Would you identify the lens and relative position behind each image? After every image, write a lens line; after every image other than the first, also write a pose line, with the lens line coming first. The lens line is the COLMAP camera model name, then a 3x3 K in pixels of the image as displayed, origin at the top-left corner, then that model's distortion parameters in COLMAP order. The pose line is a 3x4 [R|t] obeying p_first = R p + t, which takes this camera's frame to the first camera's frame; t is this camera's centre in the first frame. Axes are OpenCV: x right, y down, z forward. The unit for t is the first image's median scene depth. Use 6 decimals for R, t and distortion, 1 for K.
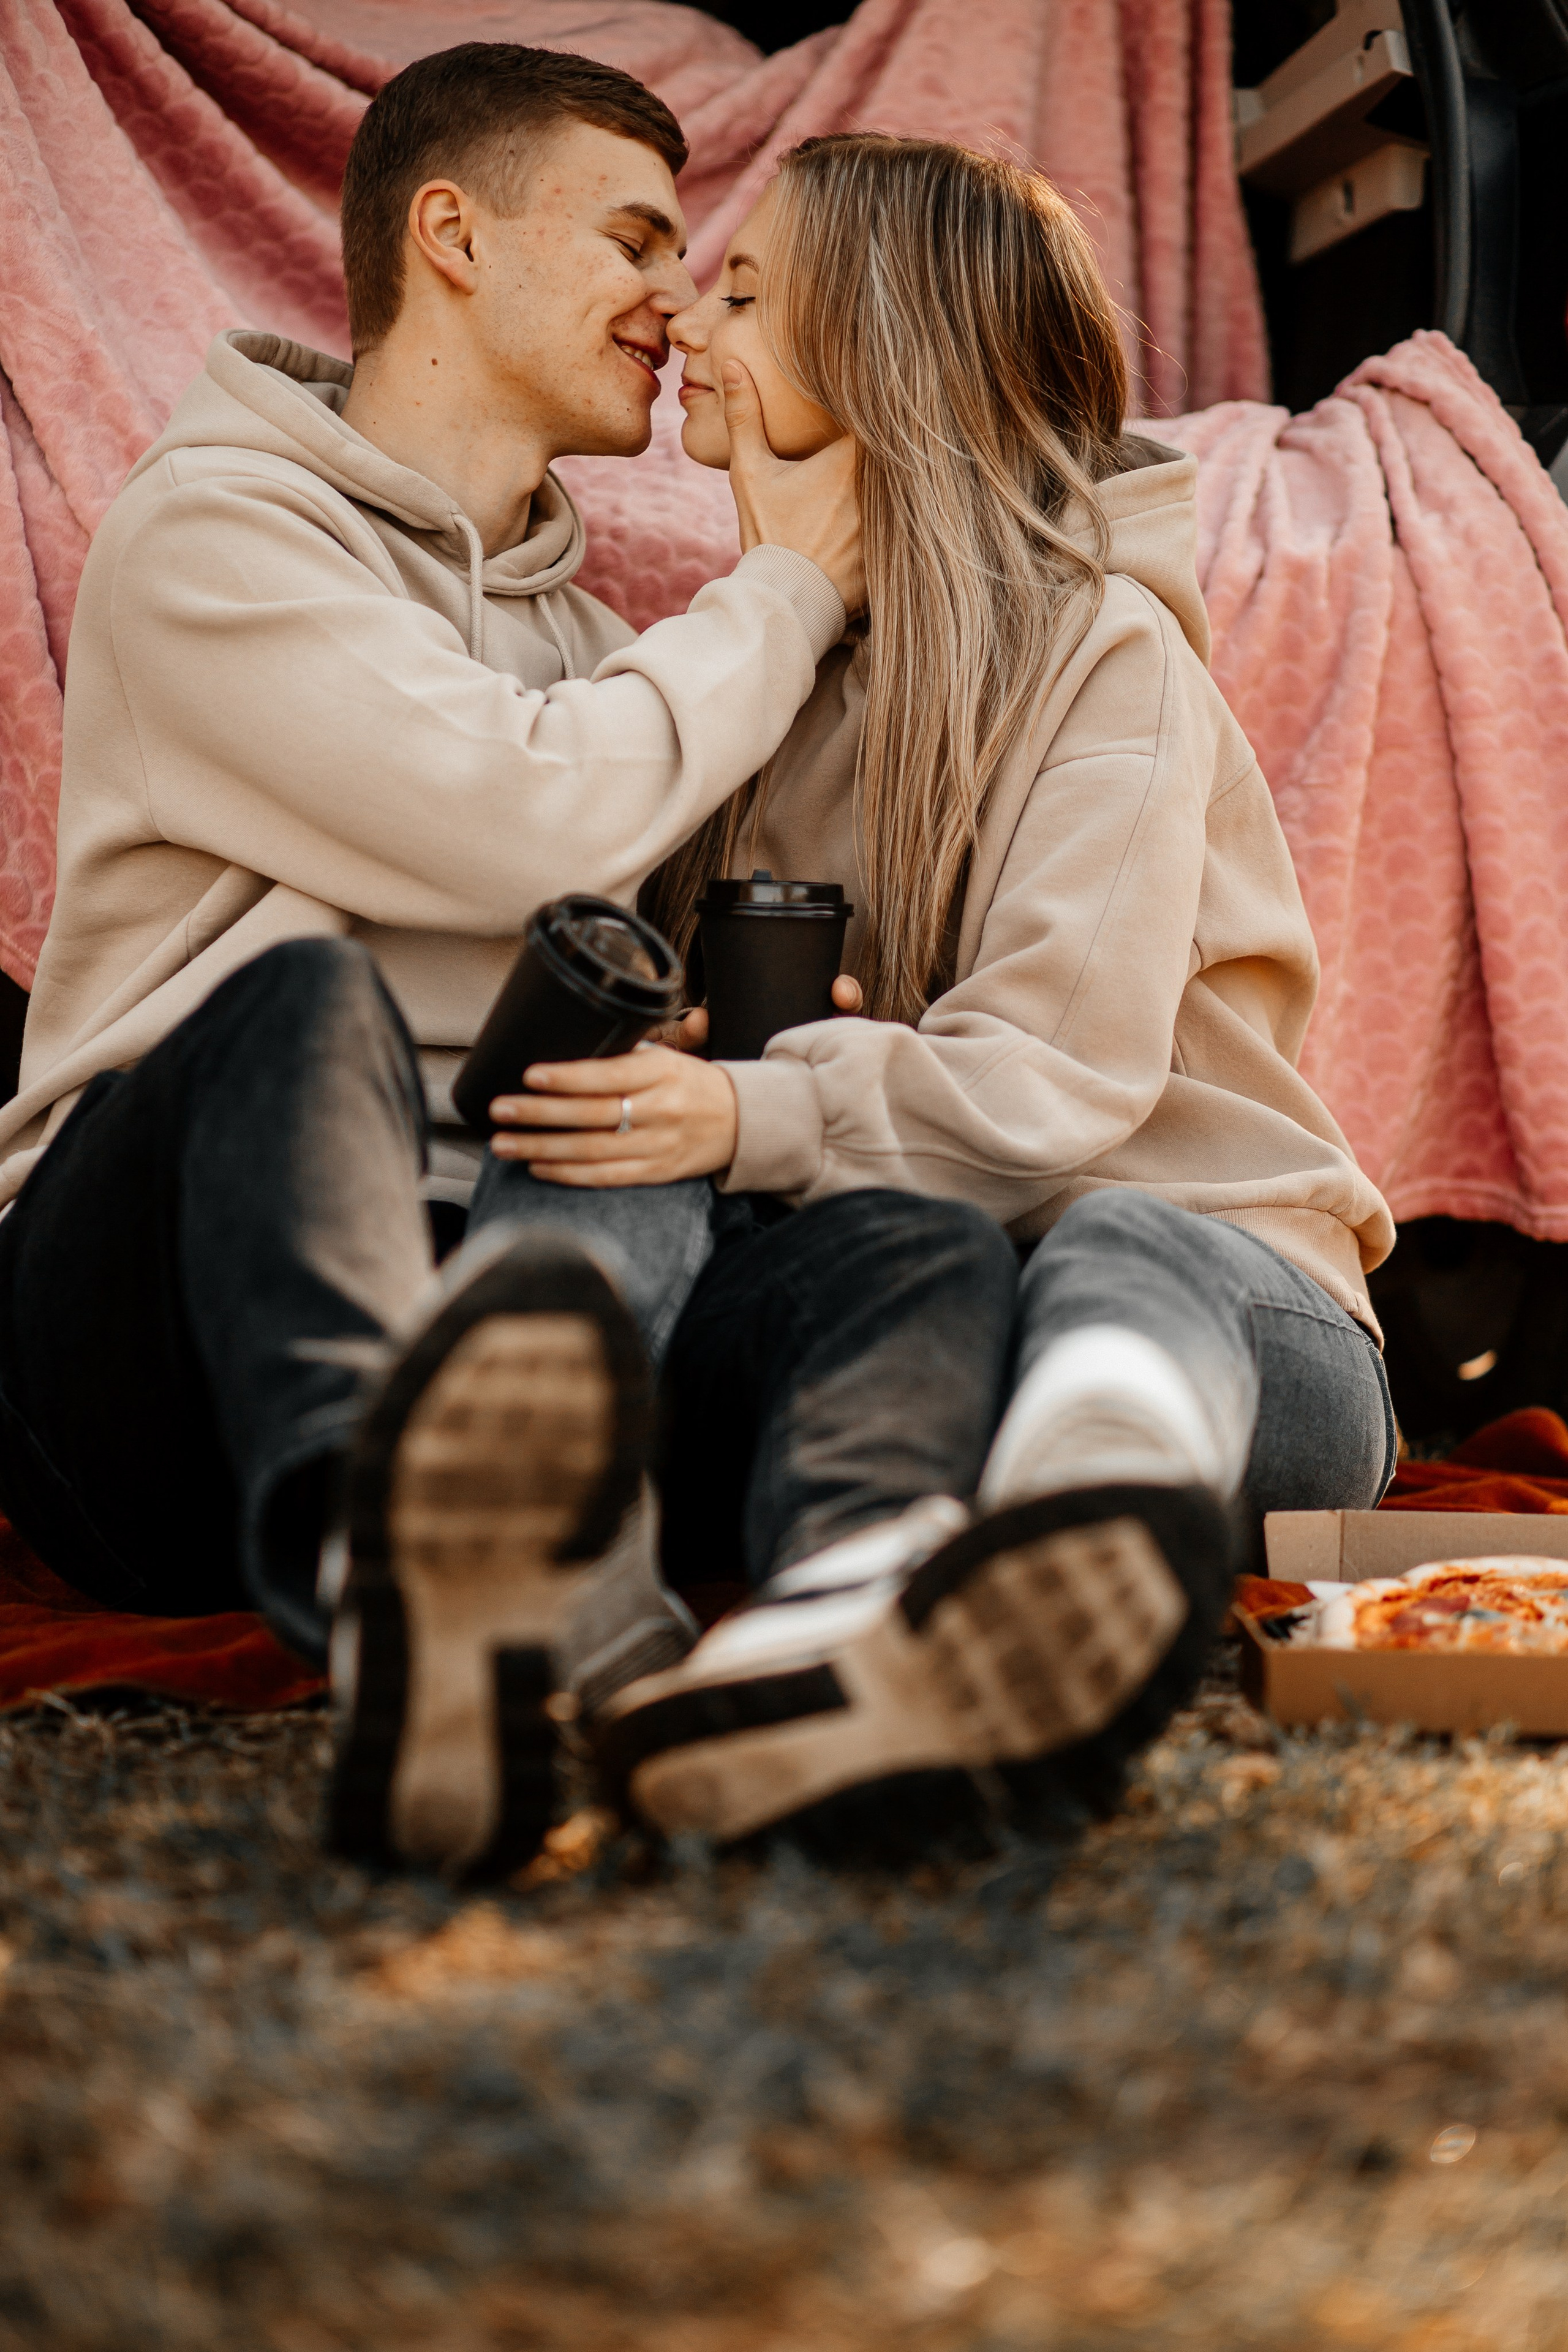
lens RADIAL K [[5775.9, 0, 838.8], [0, 5775.9, 1052.9], [0, 0, 1]] dist [0.624310, -5.654189]
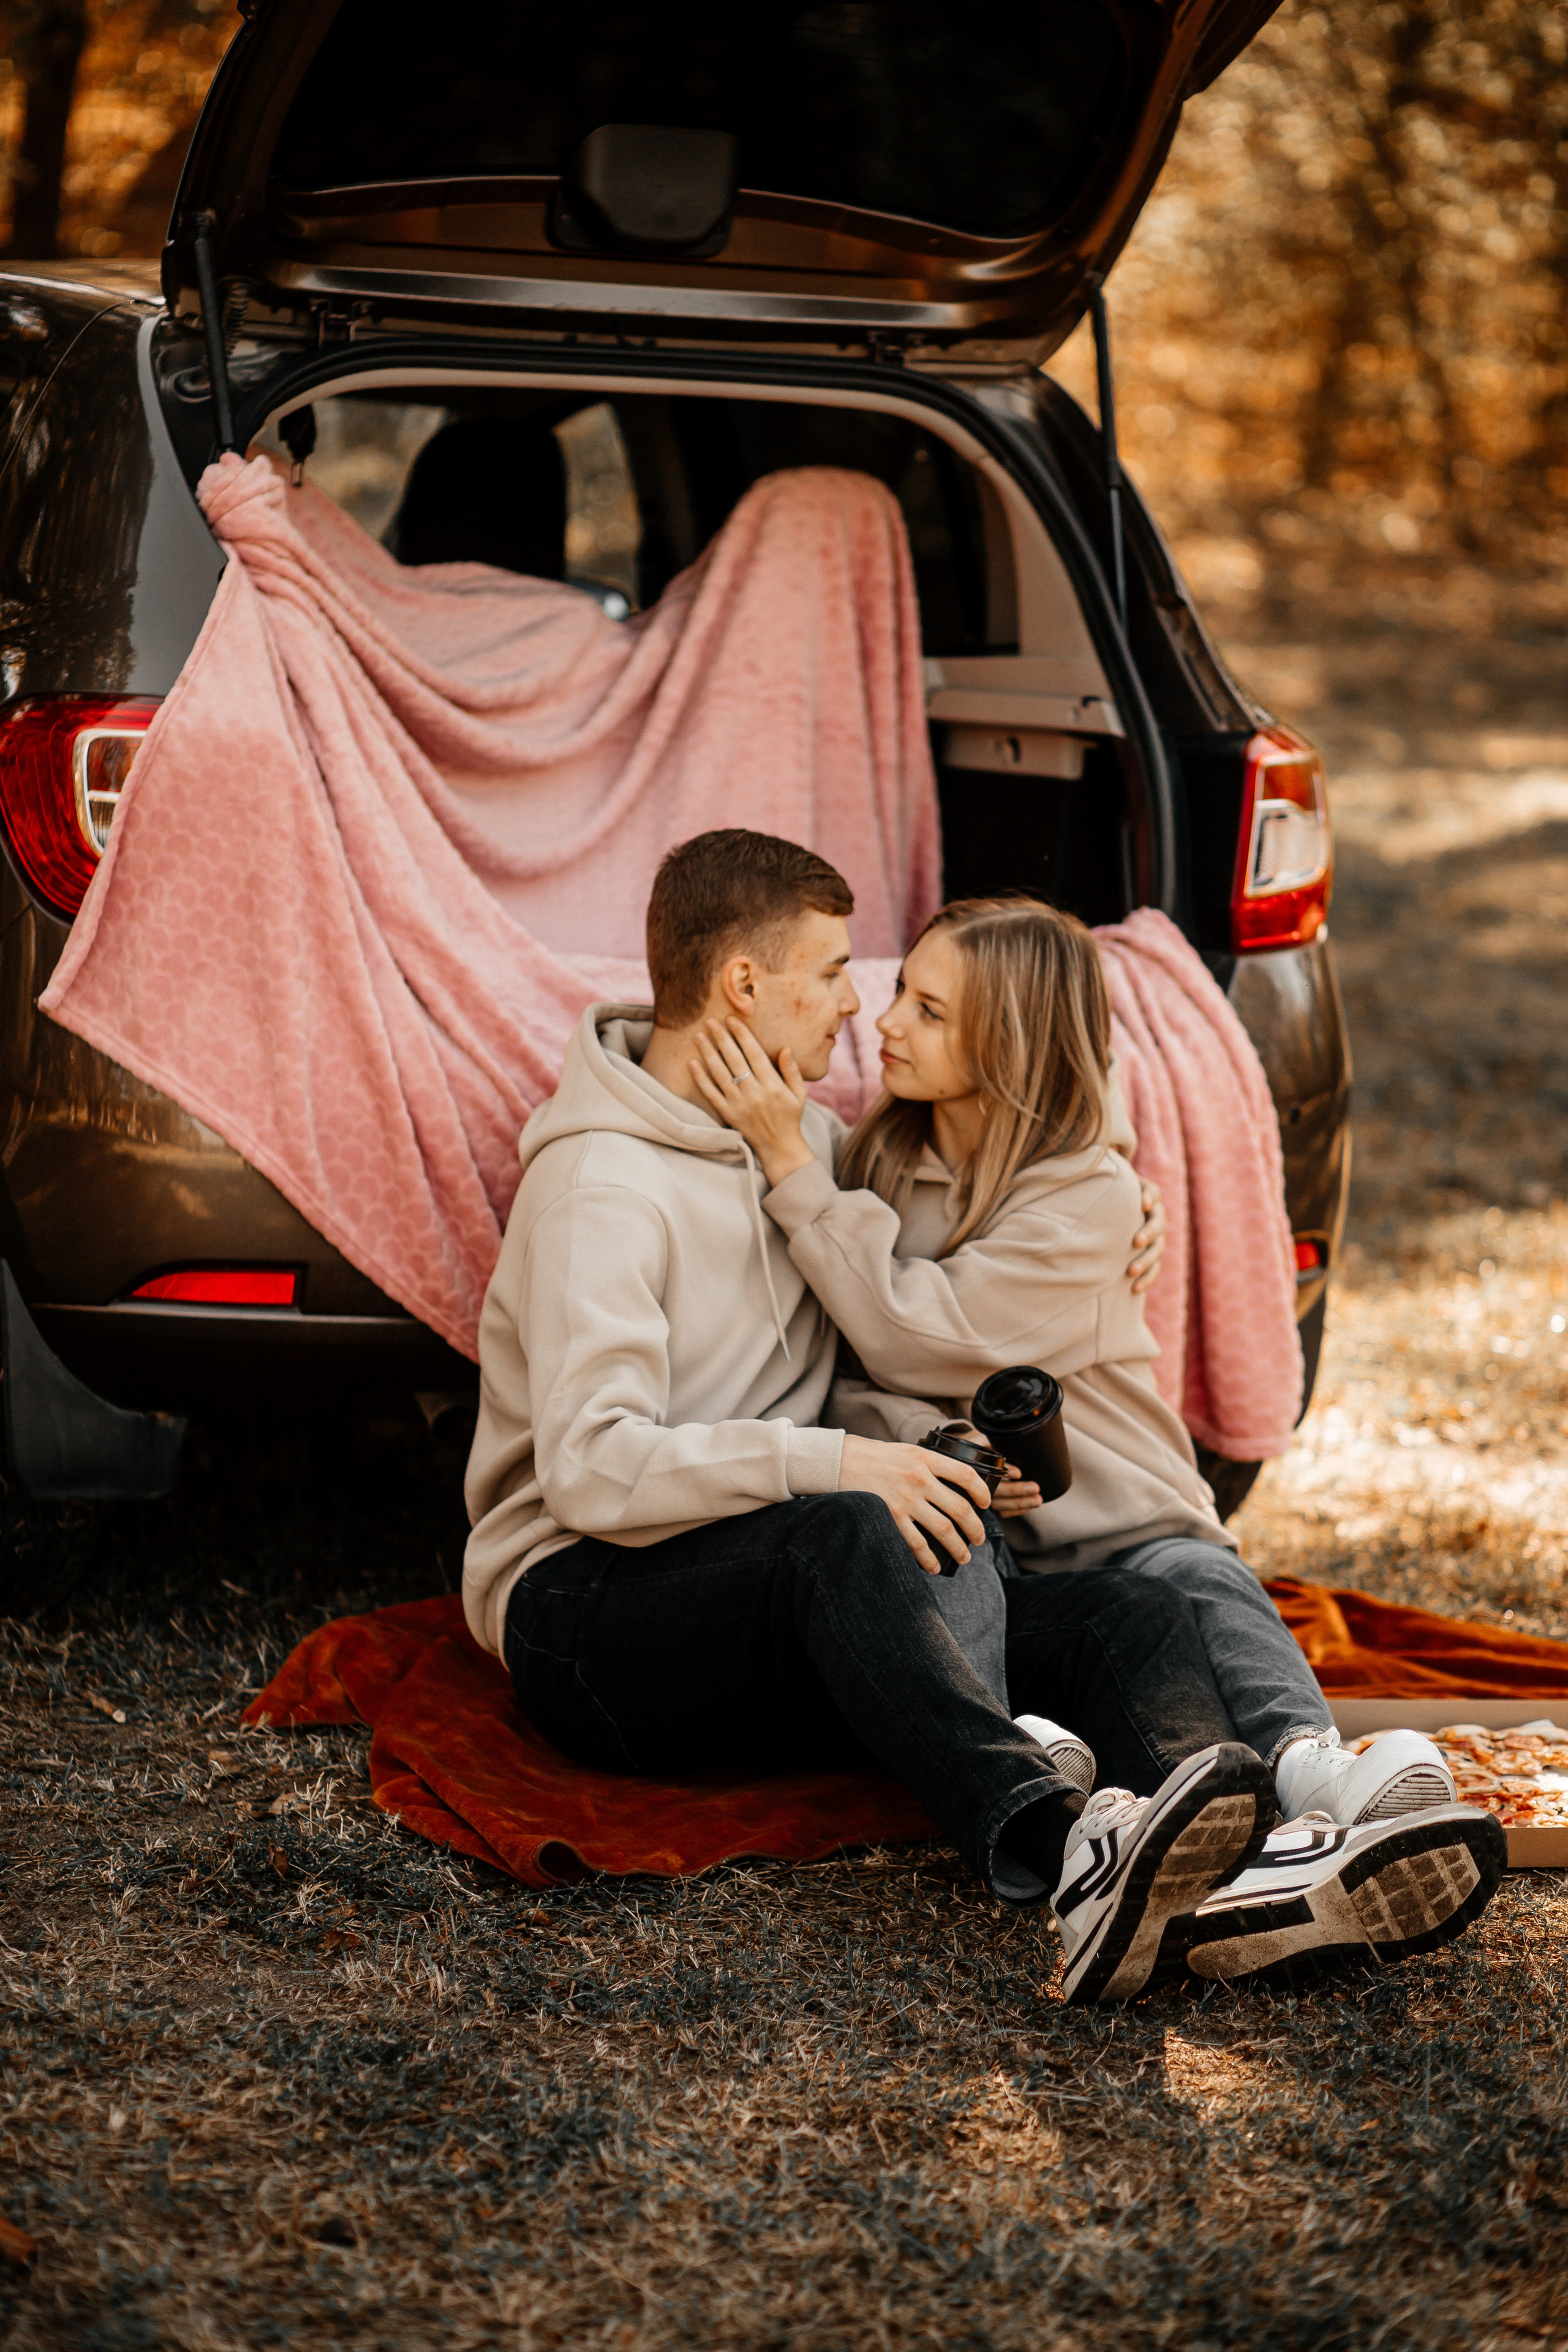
lens RADIAL K [[5775.9, 0, 838.8], [0, 5775.9, 1052.9], [0, 0, 1]] dist [0.624310, -5.654189]
pose [[0.964488, 0.002109, 0.264118, -0.411844], [-0.022118, 0.997101, 0.072809, -0.198959], [-0.263199, -0.076065, 0.961738, -0.538727]]
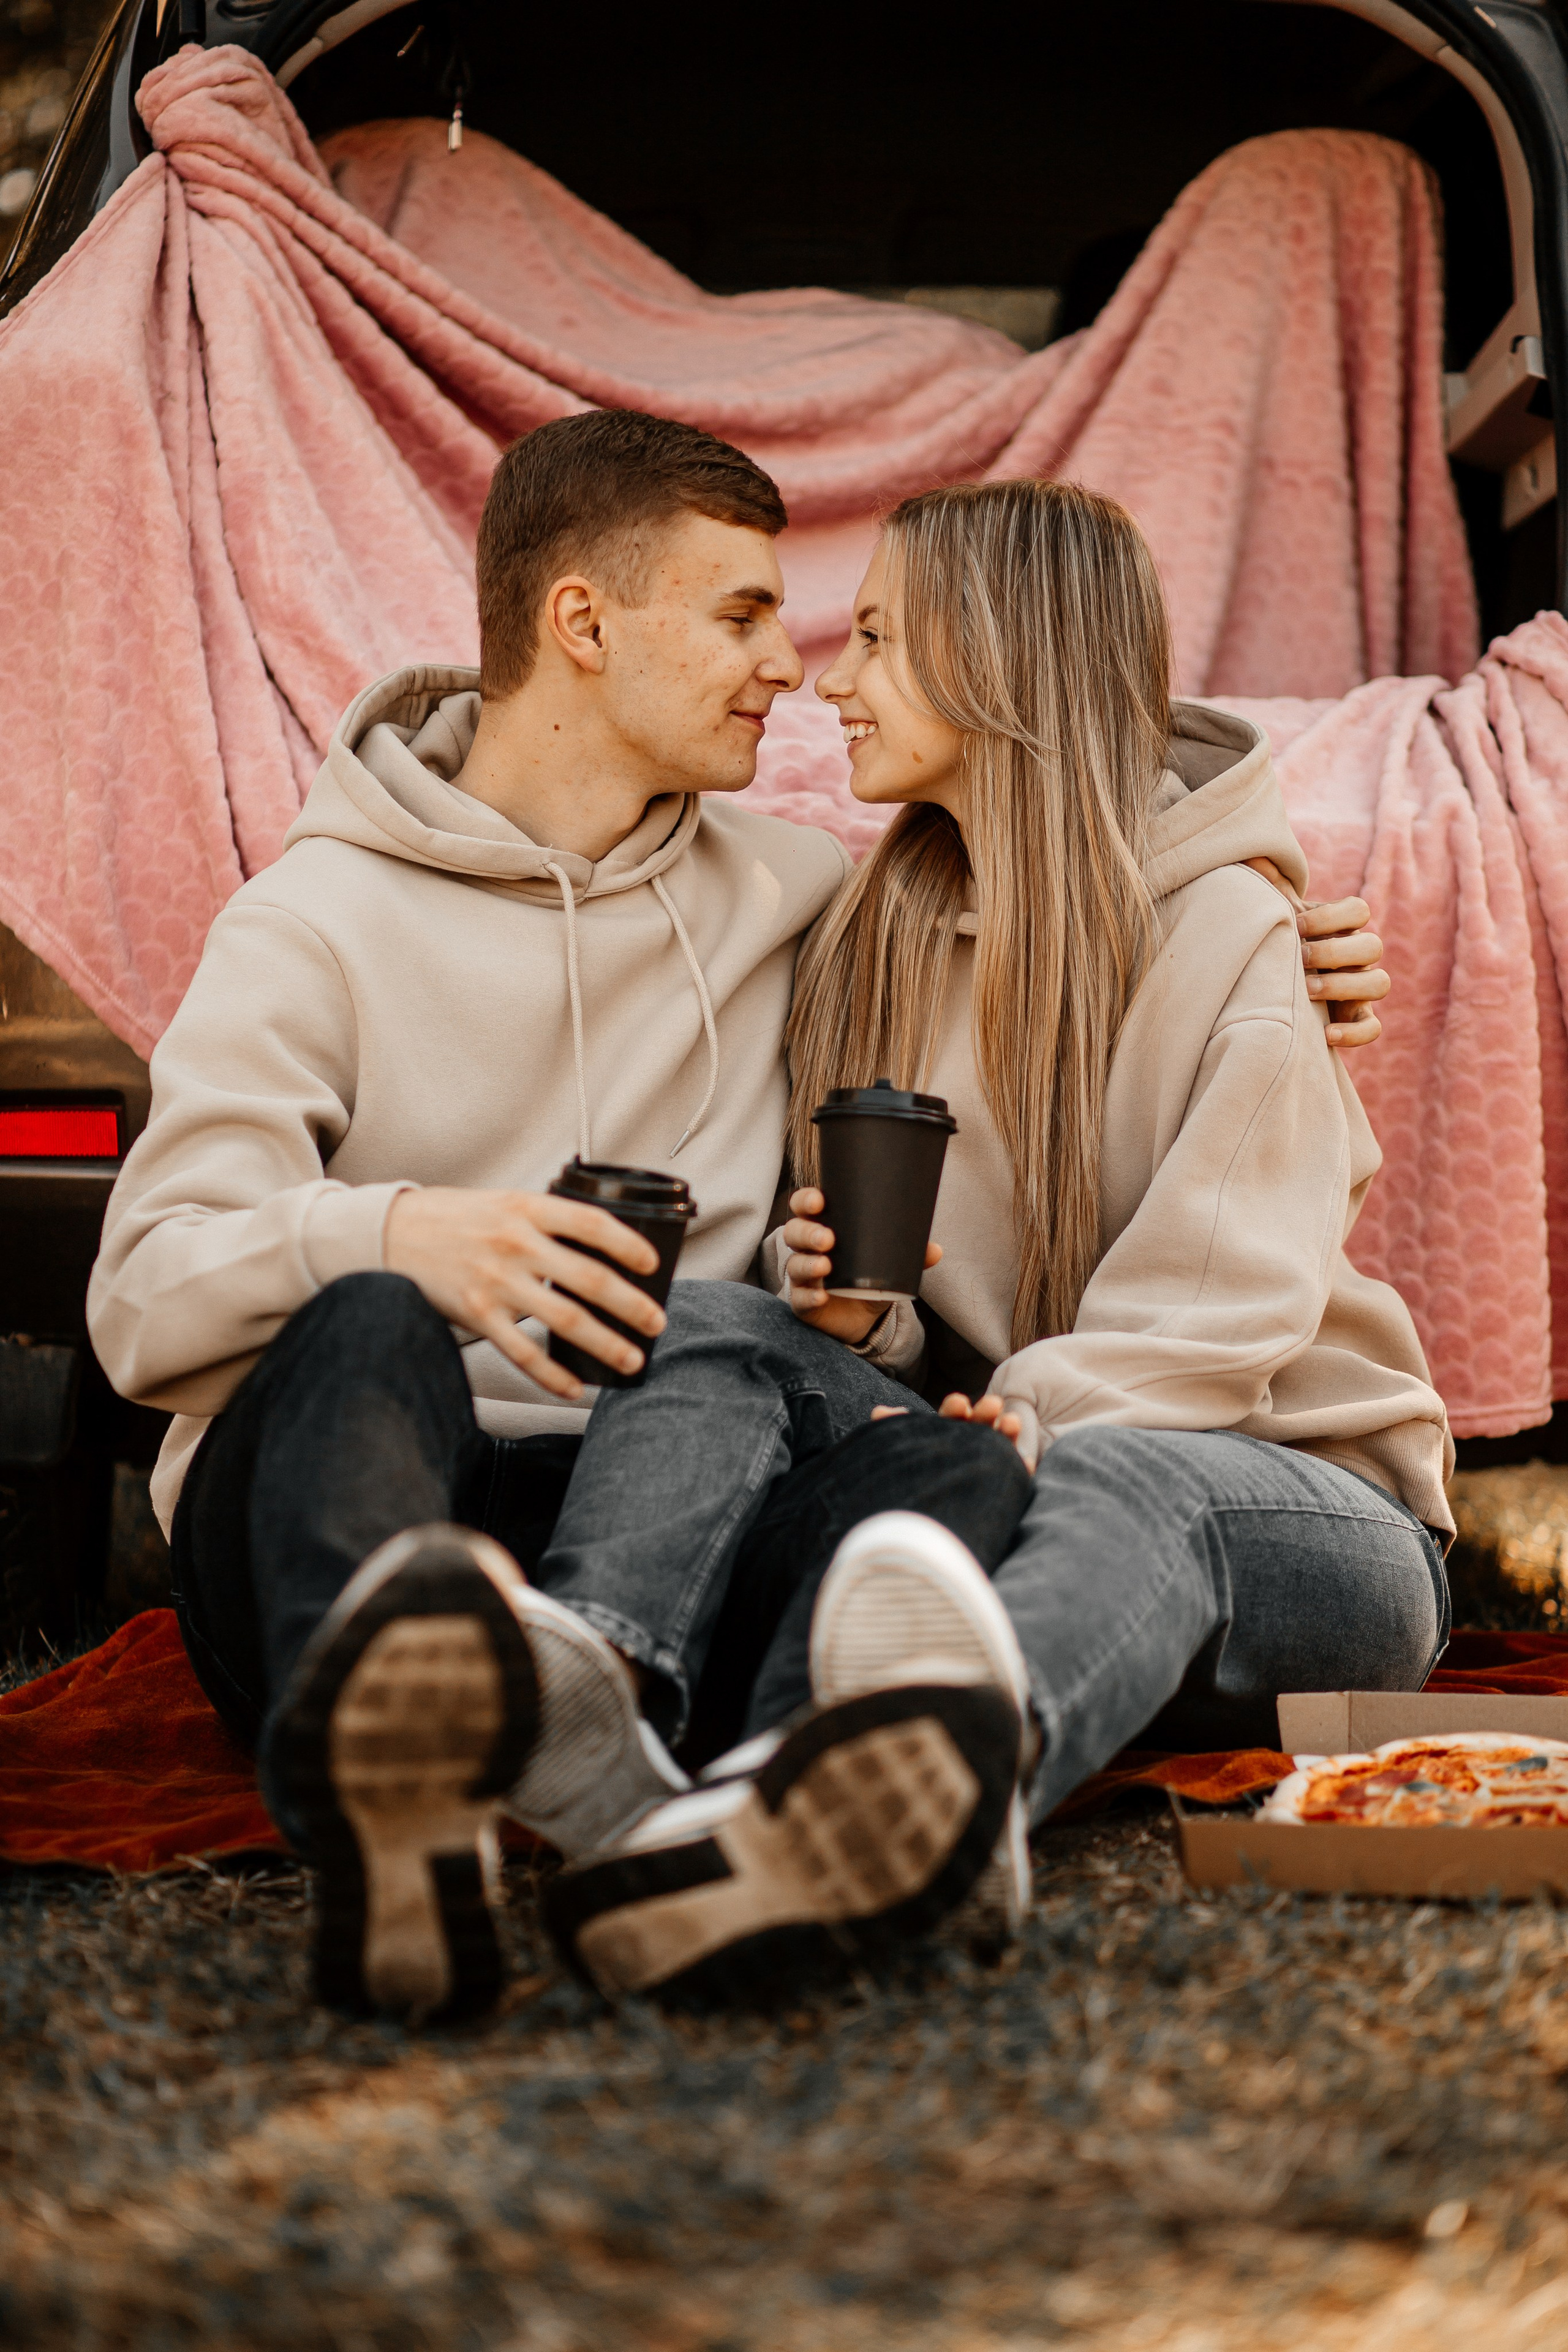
lens RADIAL K [[5775.9, 0, 838.8], [0, 5775.9, 1052.9], [0, 0, 1]] dist [0.624310, -5.654189]
pose [[0.991780, -0.019073, -0.126528, 0.105452], [0.016236, 0.999594, -0.023416, -0.016218], [0.126923, 0.021169, 0.991687, -0.110824]]
